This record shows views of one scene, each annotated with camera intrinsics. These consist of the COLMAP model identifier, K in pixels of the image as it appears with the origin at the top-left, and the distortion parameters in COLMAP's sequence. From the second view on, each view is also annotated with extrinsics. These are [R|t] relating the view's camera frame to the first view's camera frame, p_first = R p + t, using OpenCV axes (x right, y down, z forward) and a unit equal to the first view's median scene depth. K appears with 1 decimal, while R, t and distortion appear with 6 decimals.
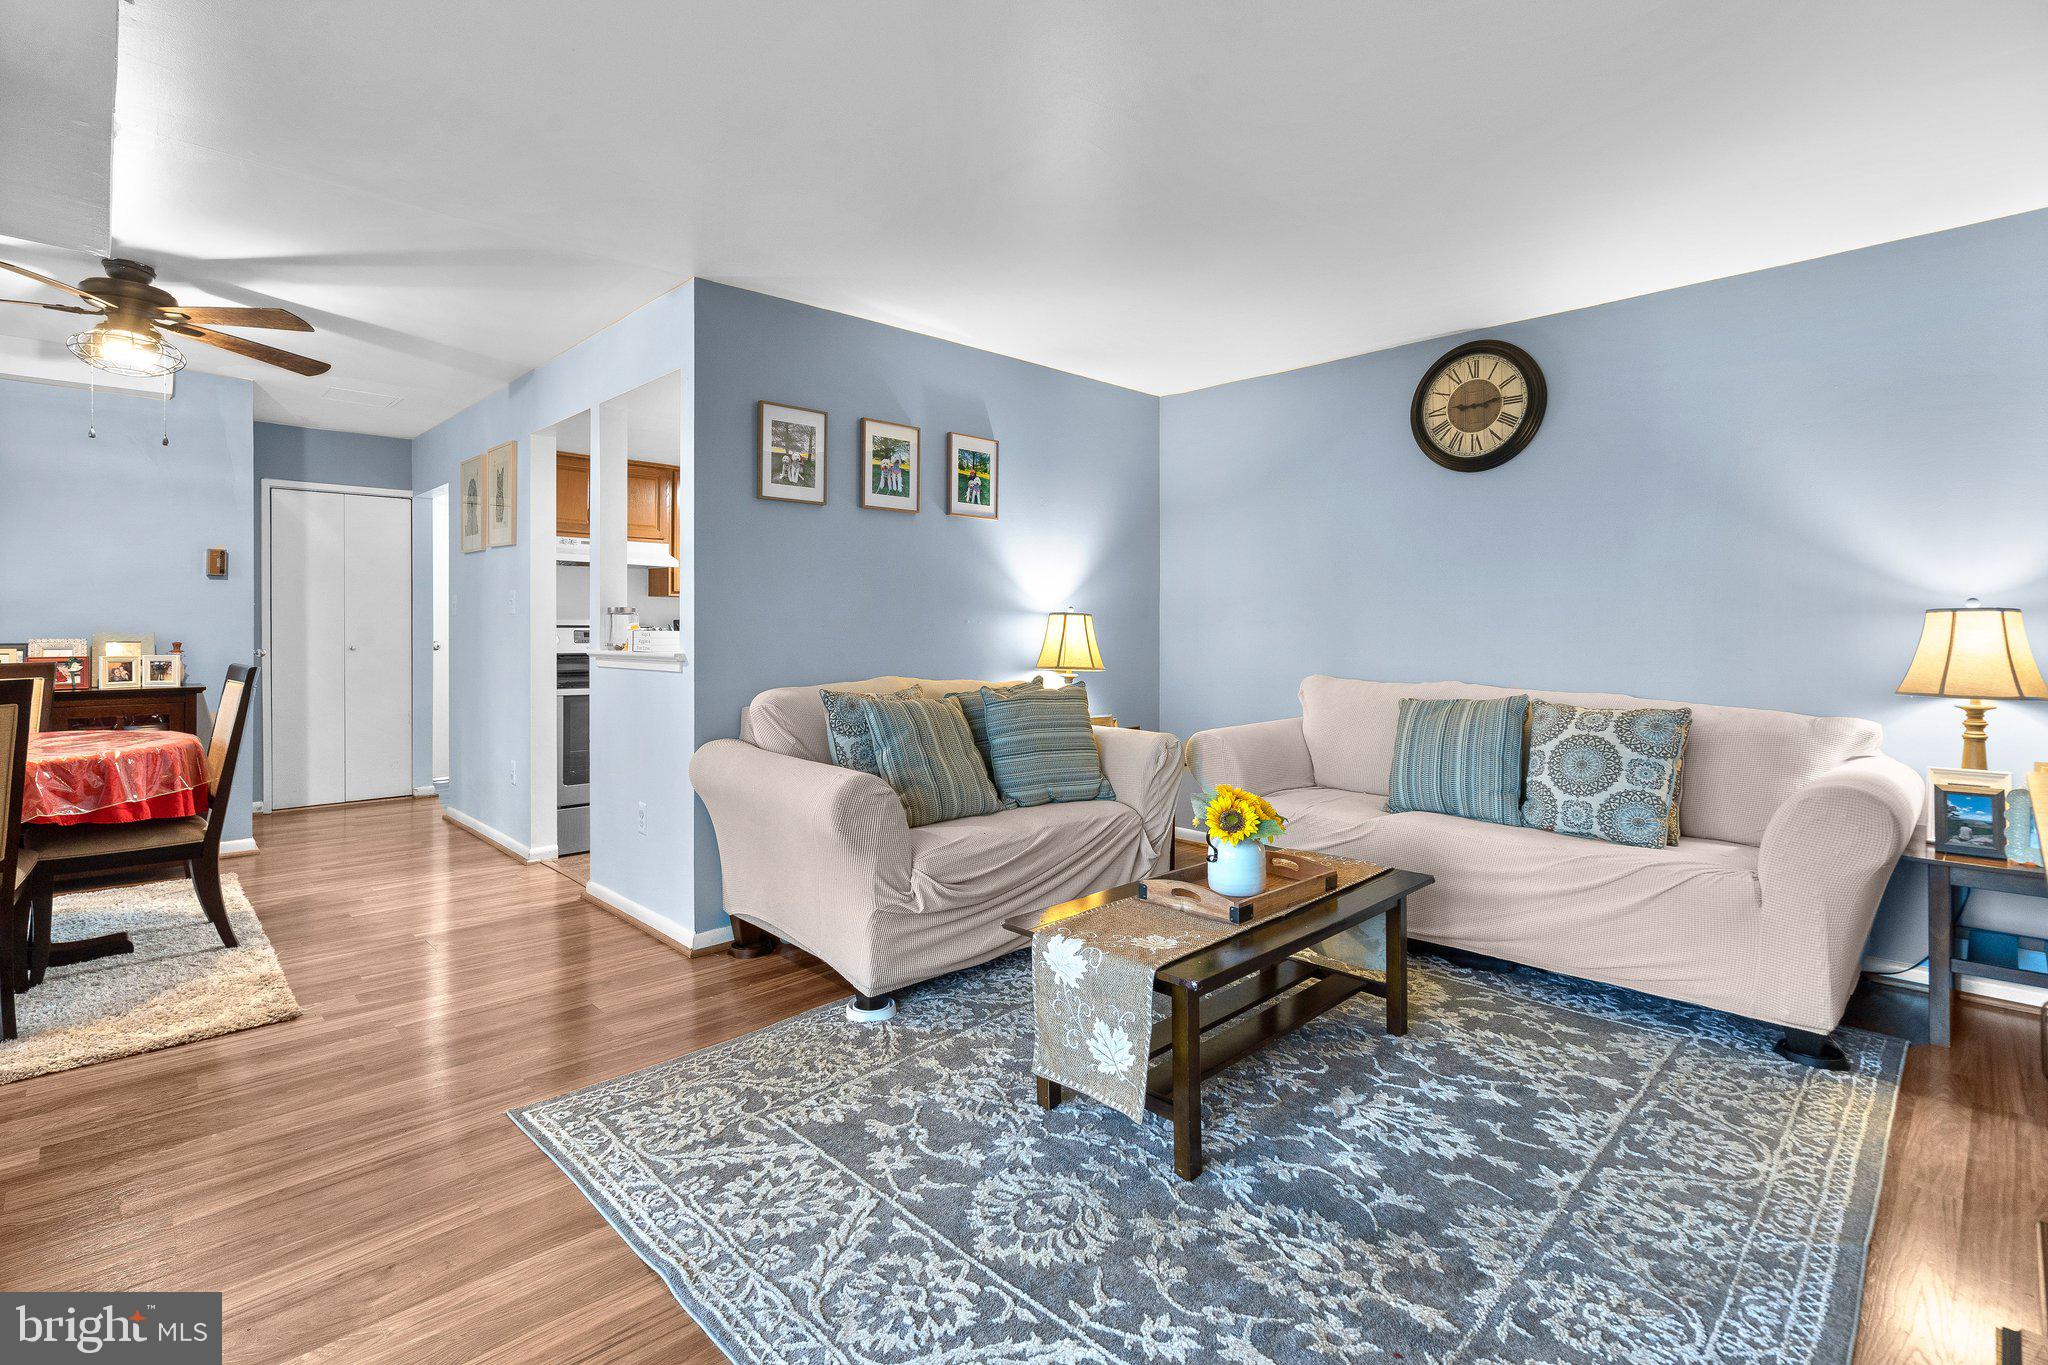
lens RADIAL K [[966.7, 0, 1025.6], [0, 966.7, 623.2], [0, 0, 1]] dist [-0.001285, -0.000168]
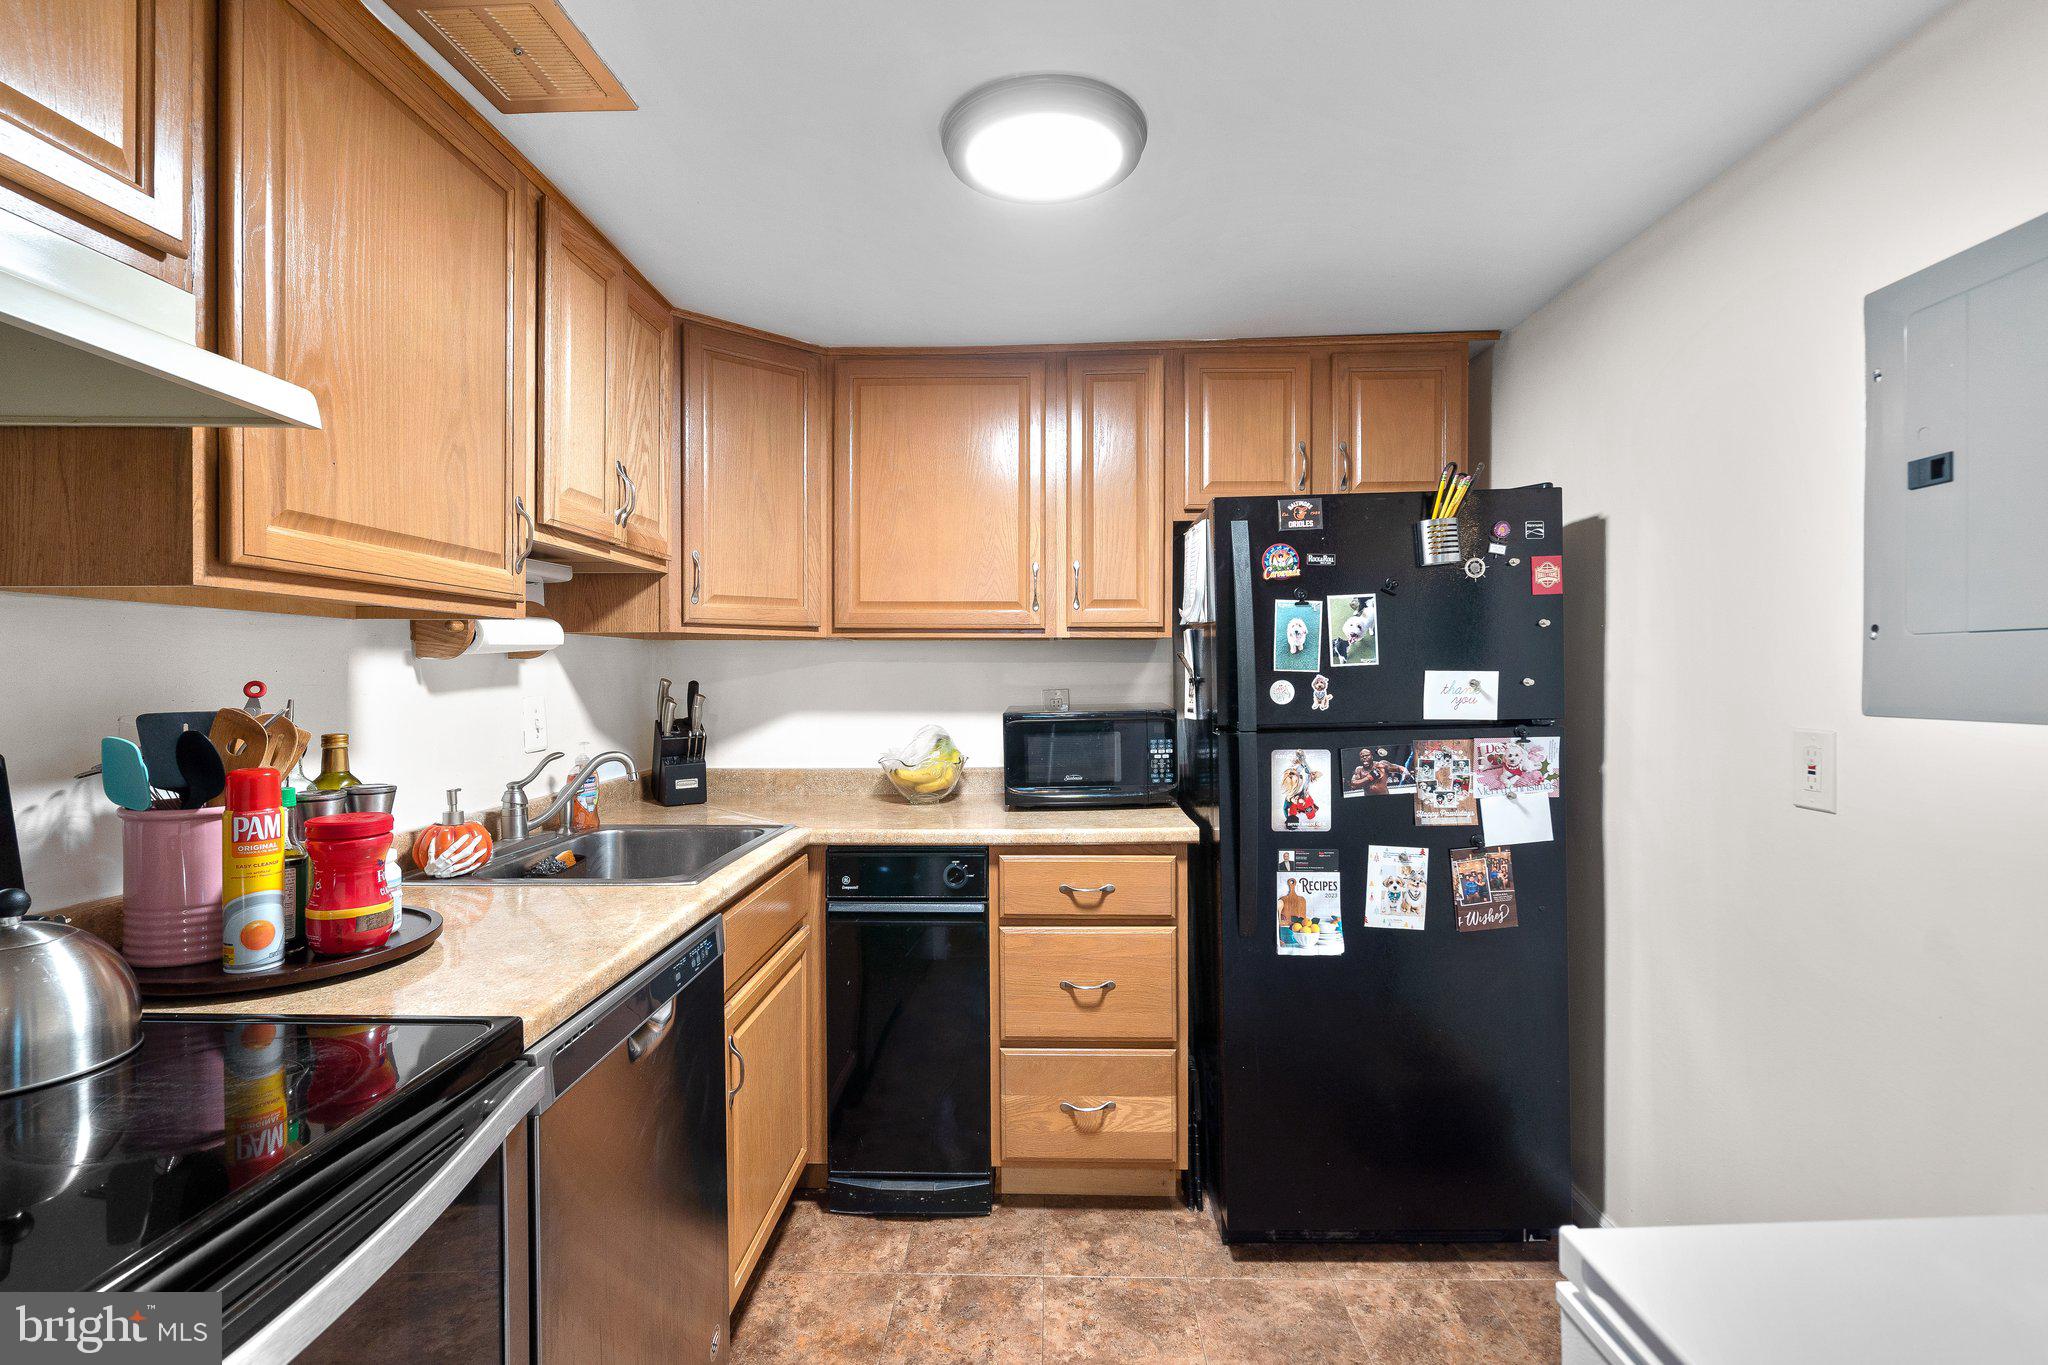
lens RADIAL K [[930.2, 0, 1011.5], [0, 930.2, 679.2], [0, 0, 1]] dist [-0.003004, 0.001147]
pose [[0.721592, -0.010628, 0.692237, -0.664193], [0.003113, 0.999922, 0.012107, -0.020898], [-0.692312, -0.006582, 0.721569, 1.353303]]
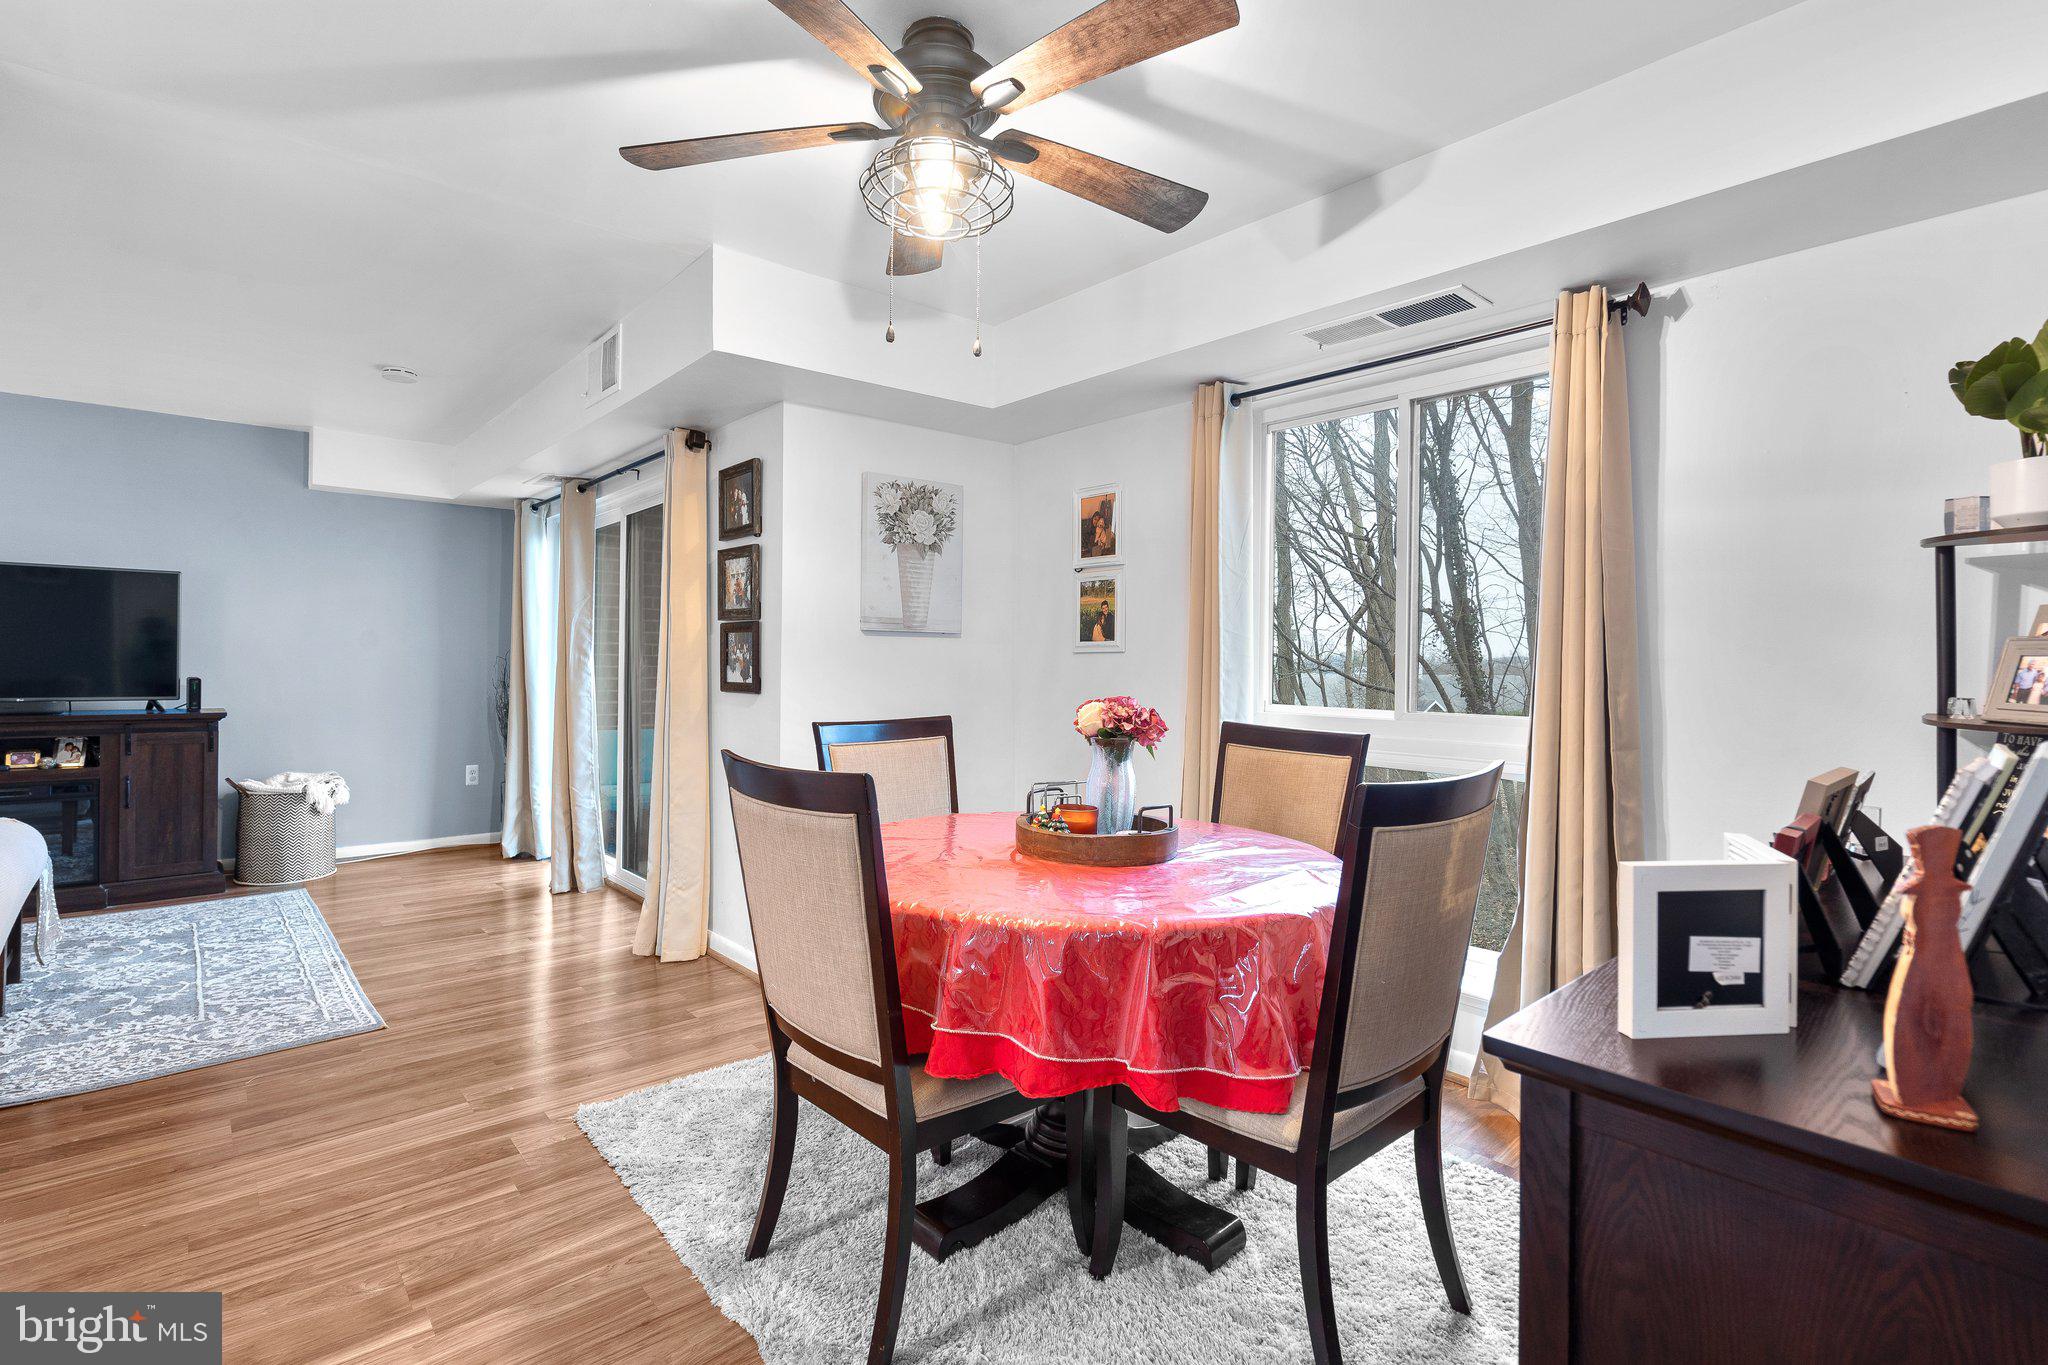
lens RADIAL K [[950.2, 0, 1019.8], [0, 950.2, 675.2], [0, 0, 1]] dist [-0.013084, 0.008319]
pose [[-0.998718, -0.012791, 0.048969, -1.074314], [-0.012161, 0.999840, 0.013152, -0.009872], [-0.049130, 0.012540, -0.998714, 1.646622]]
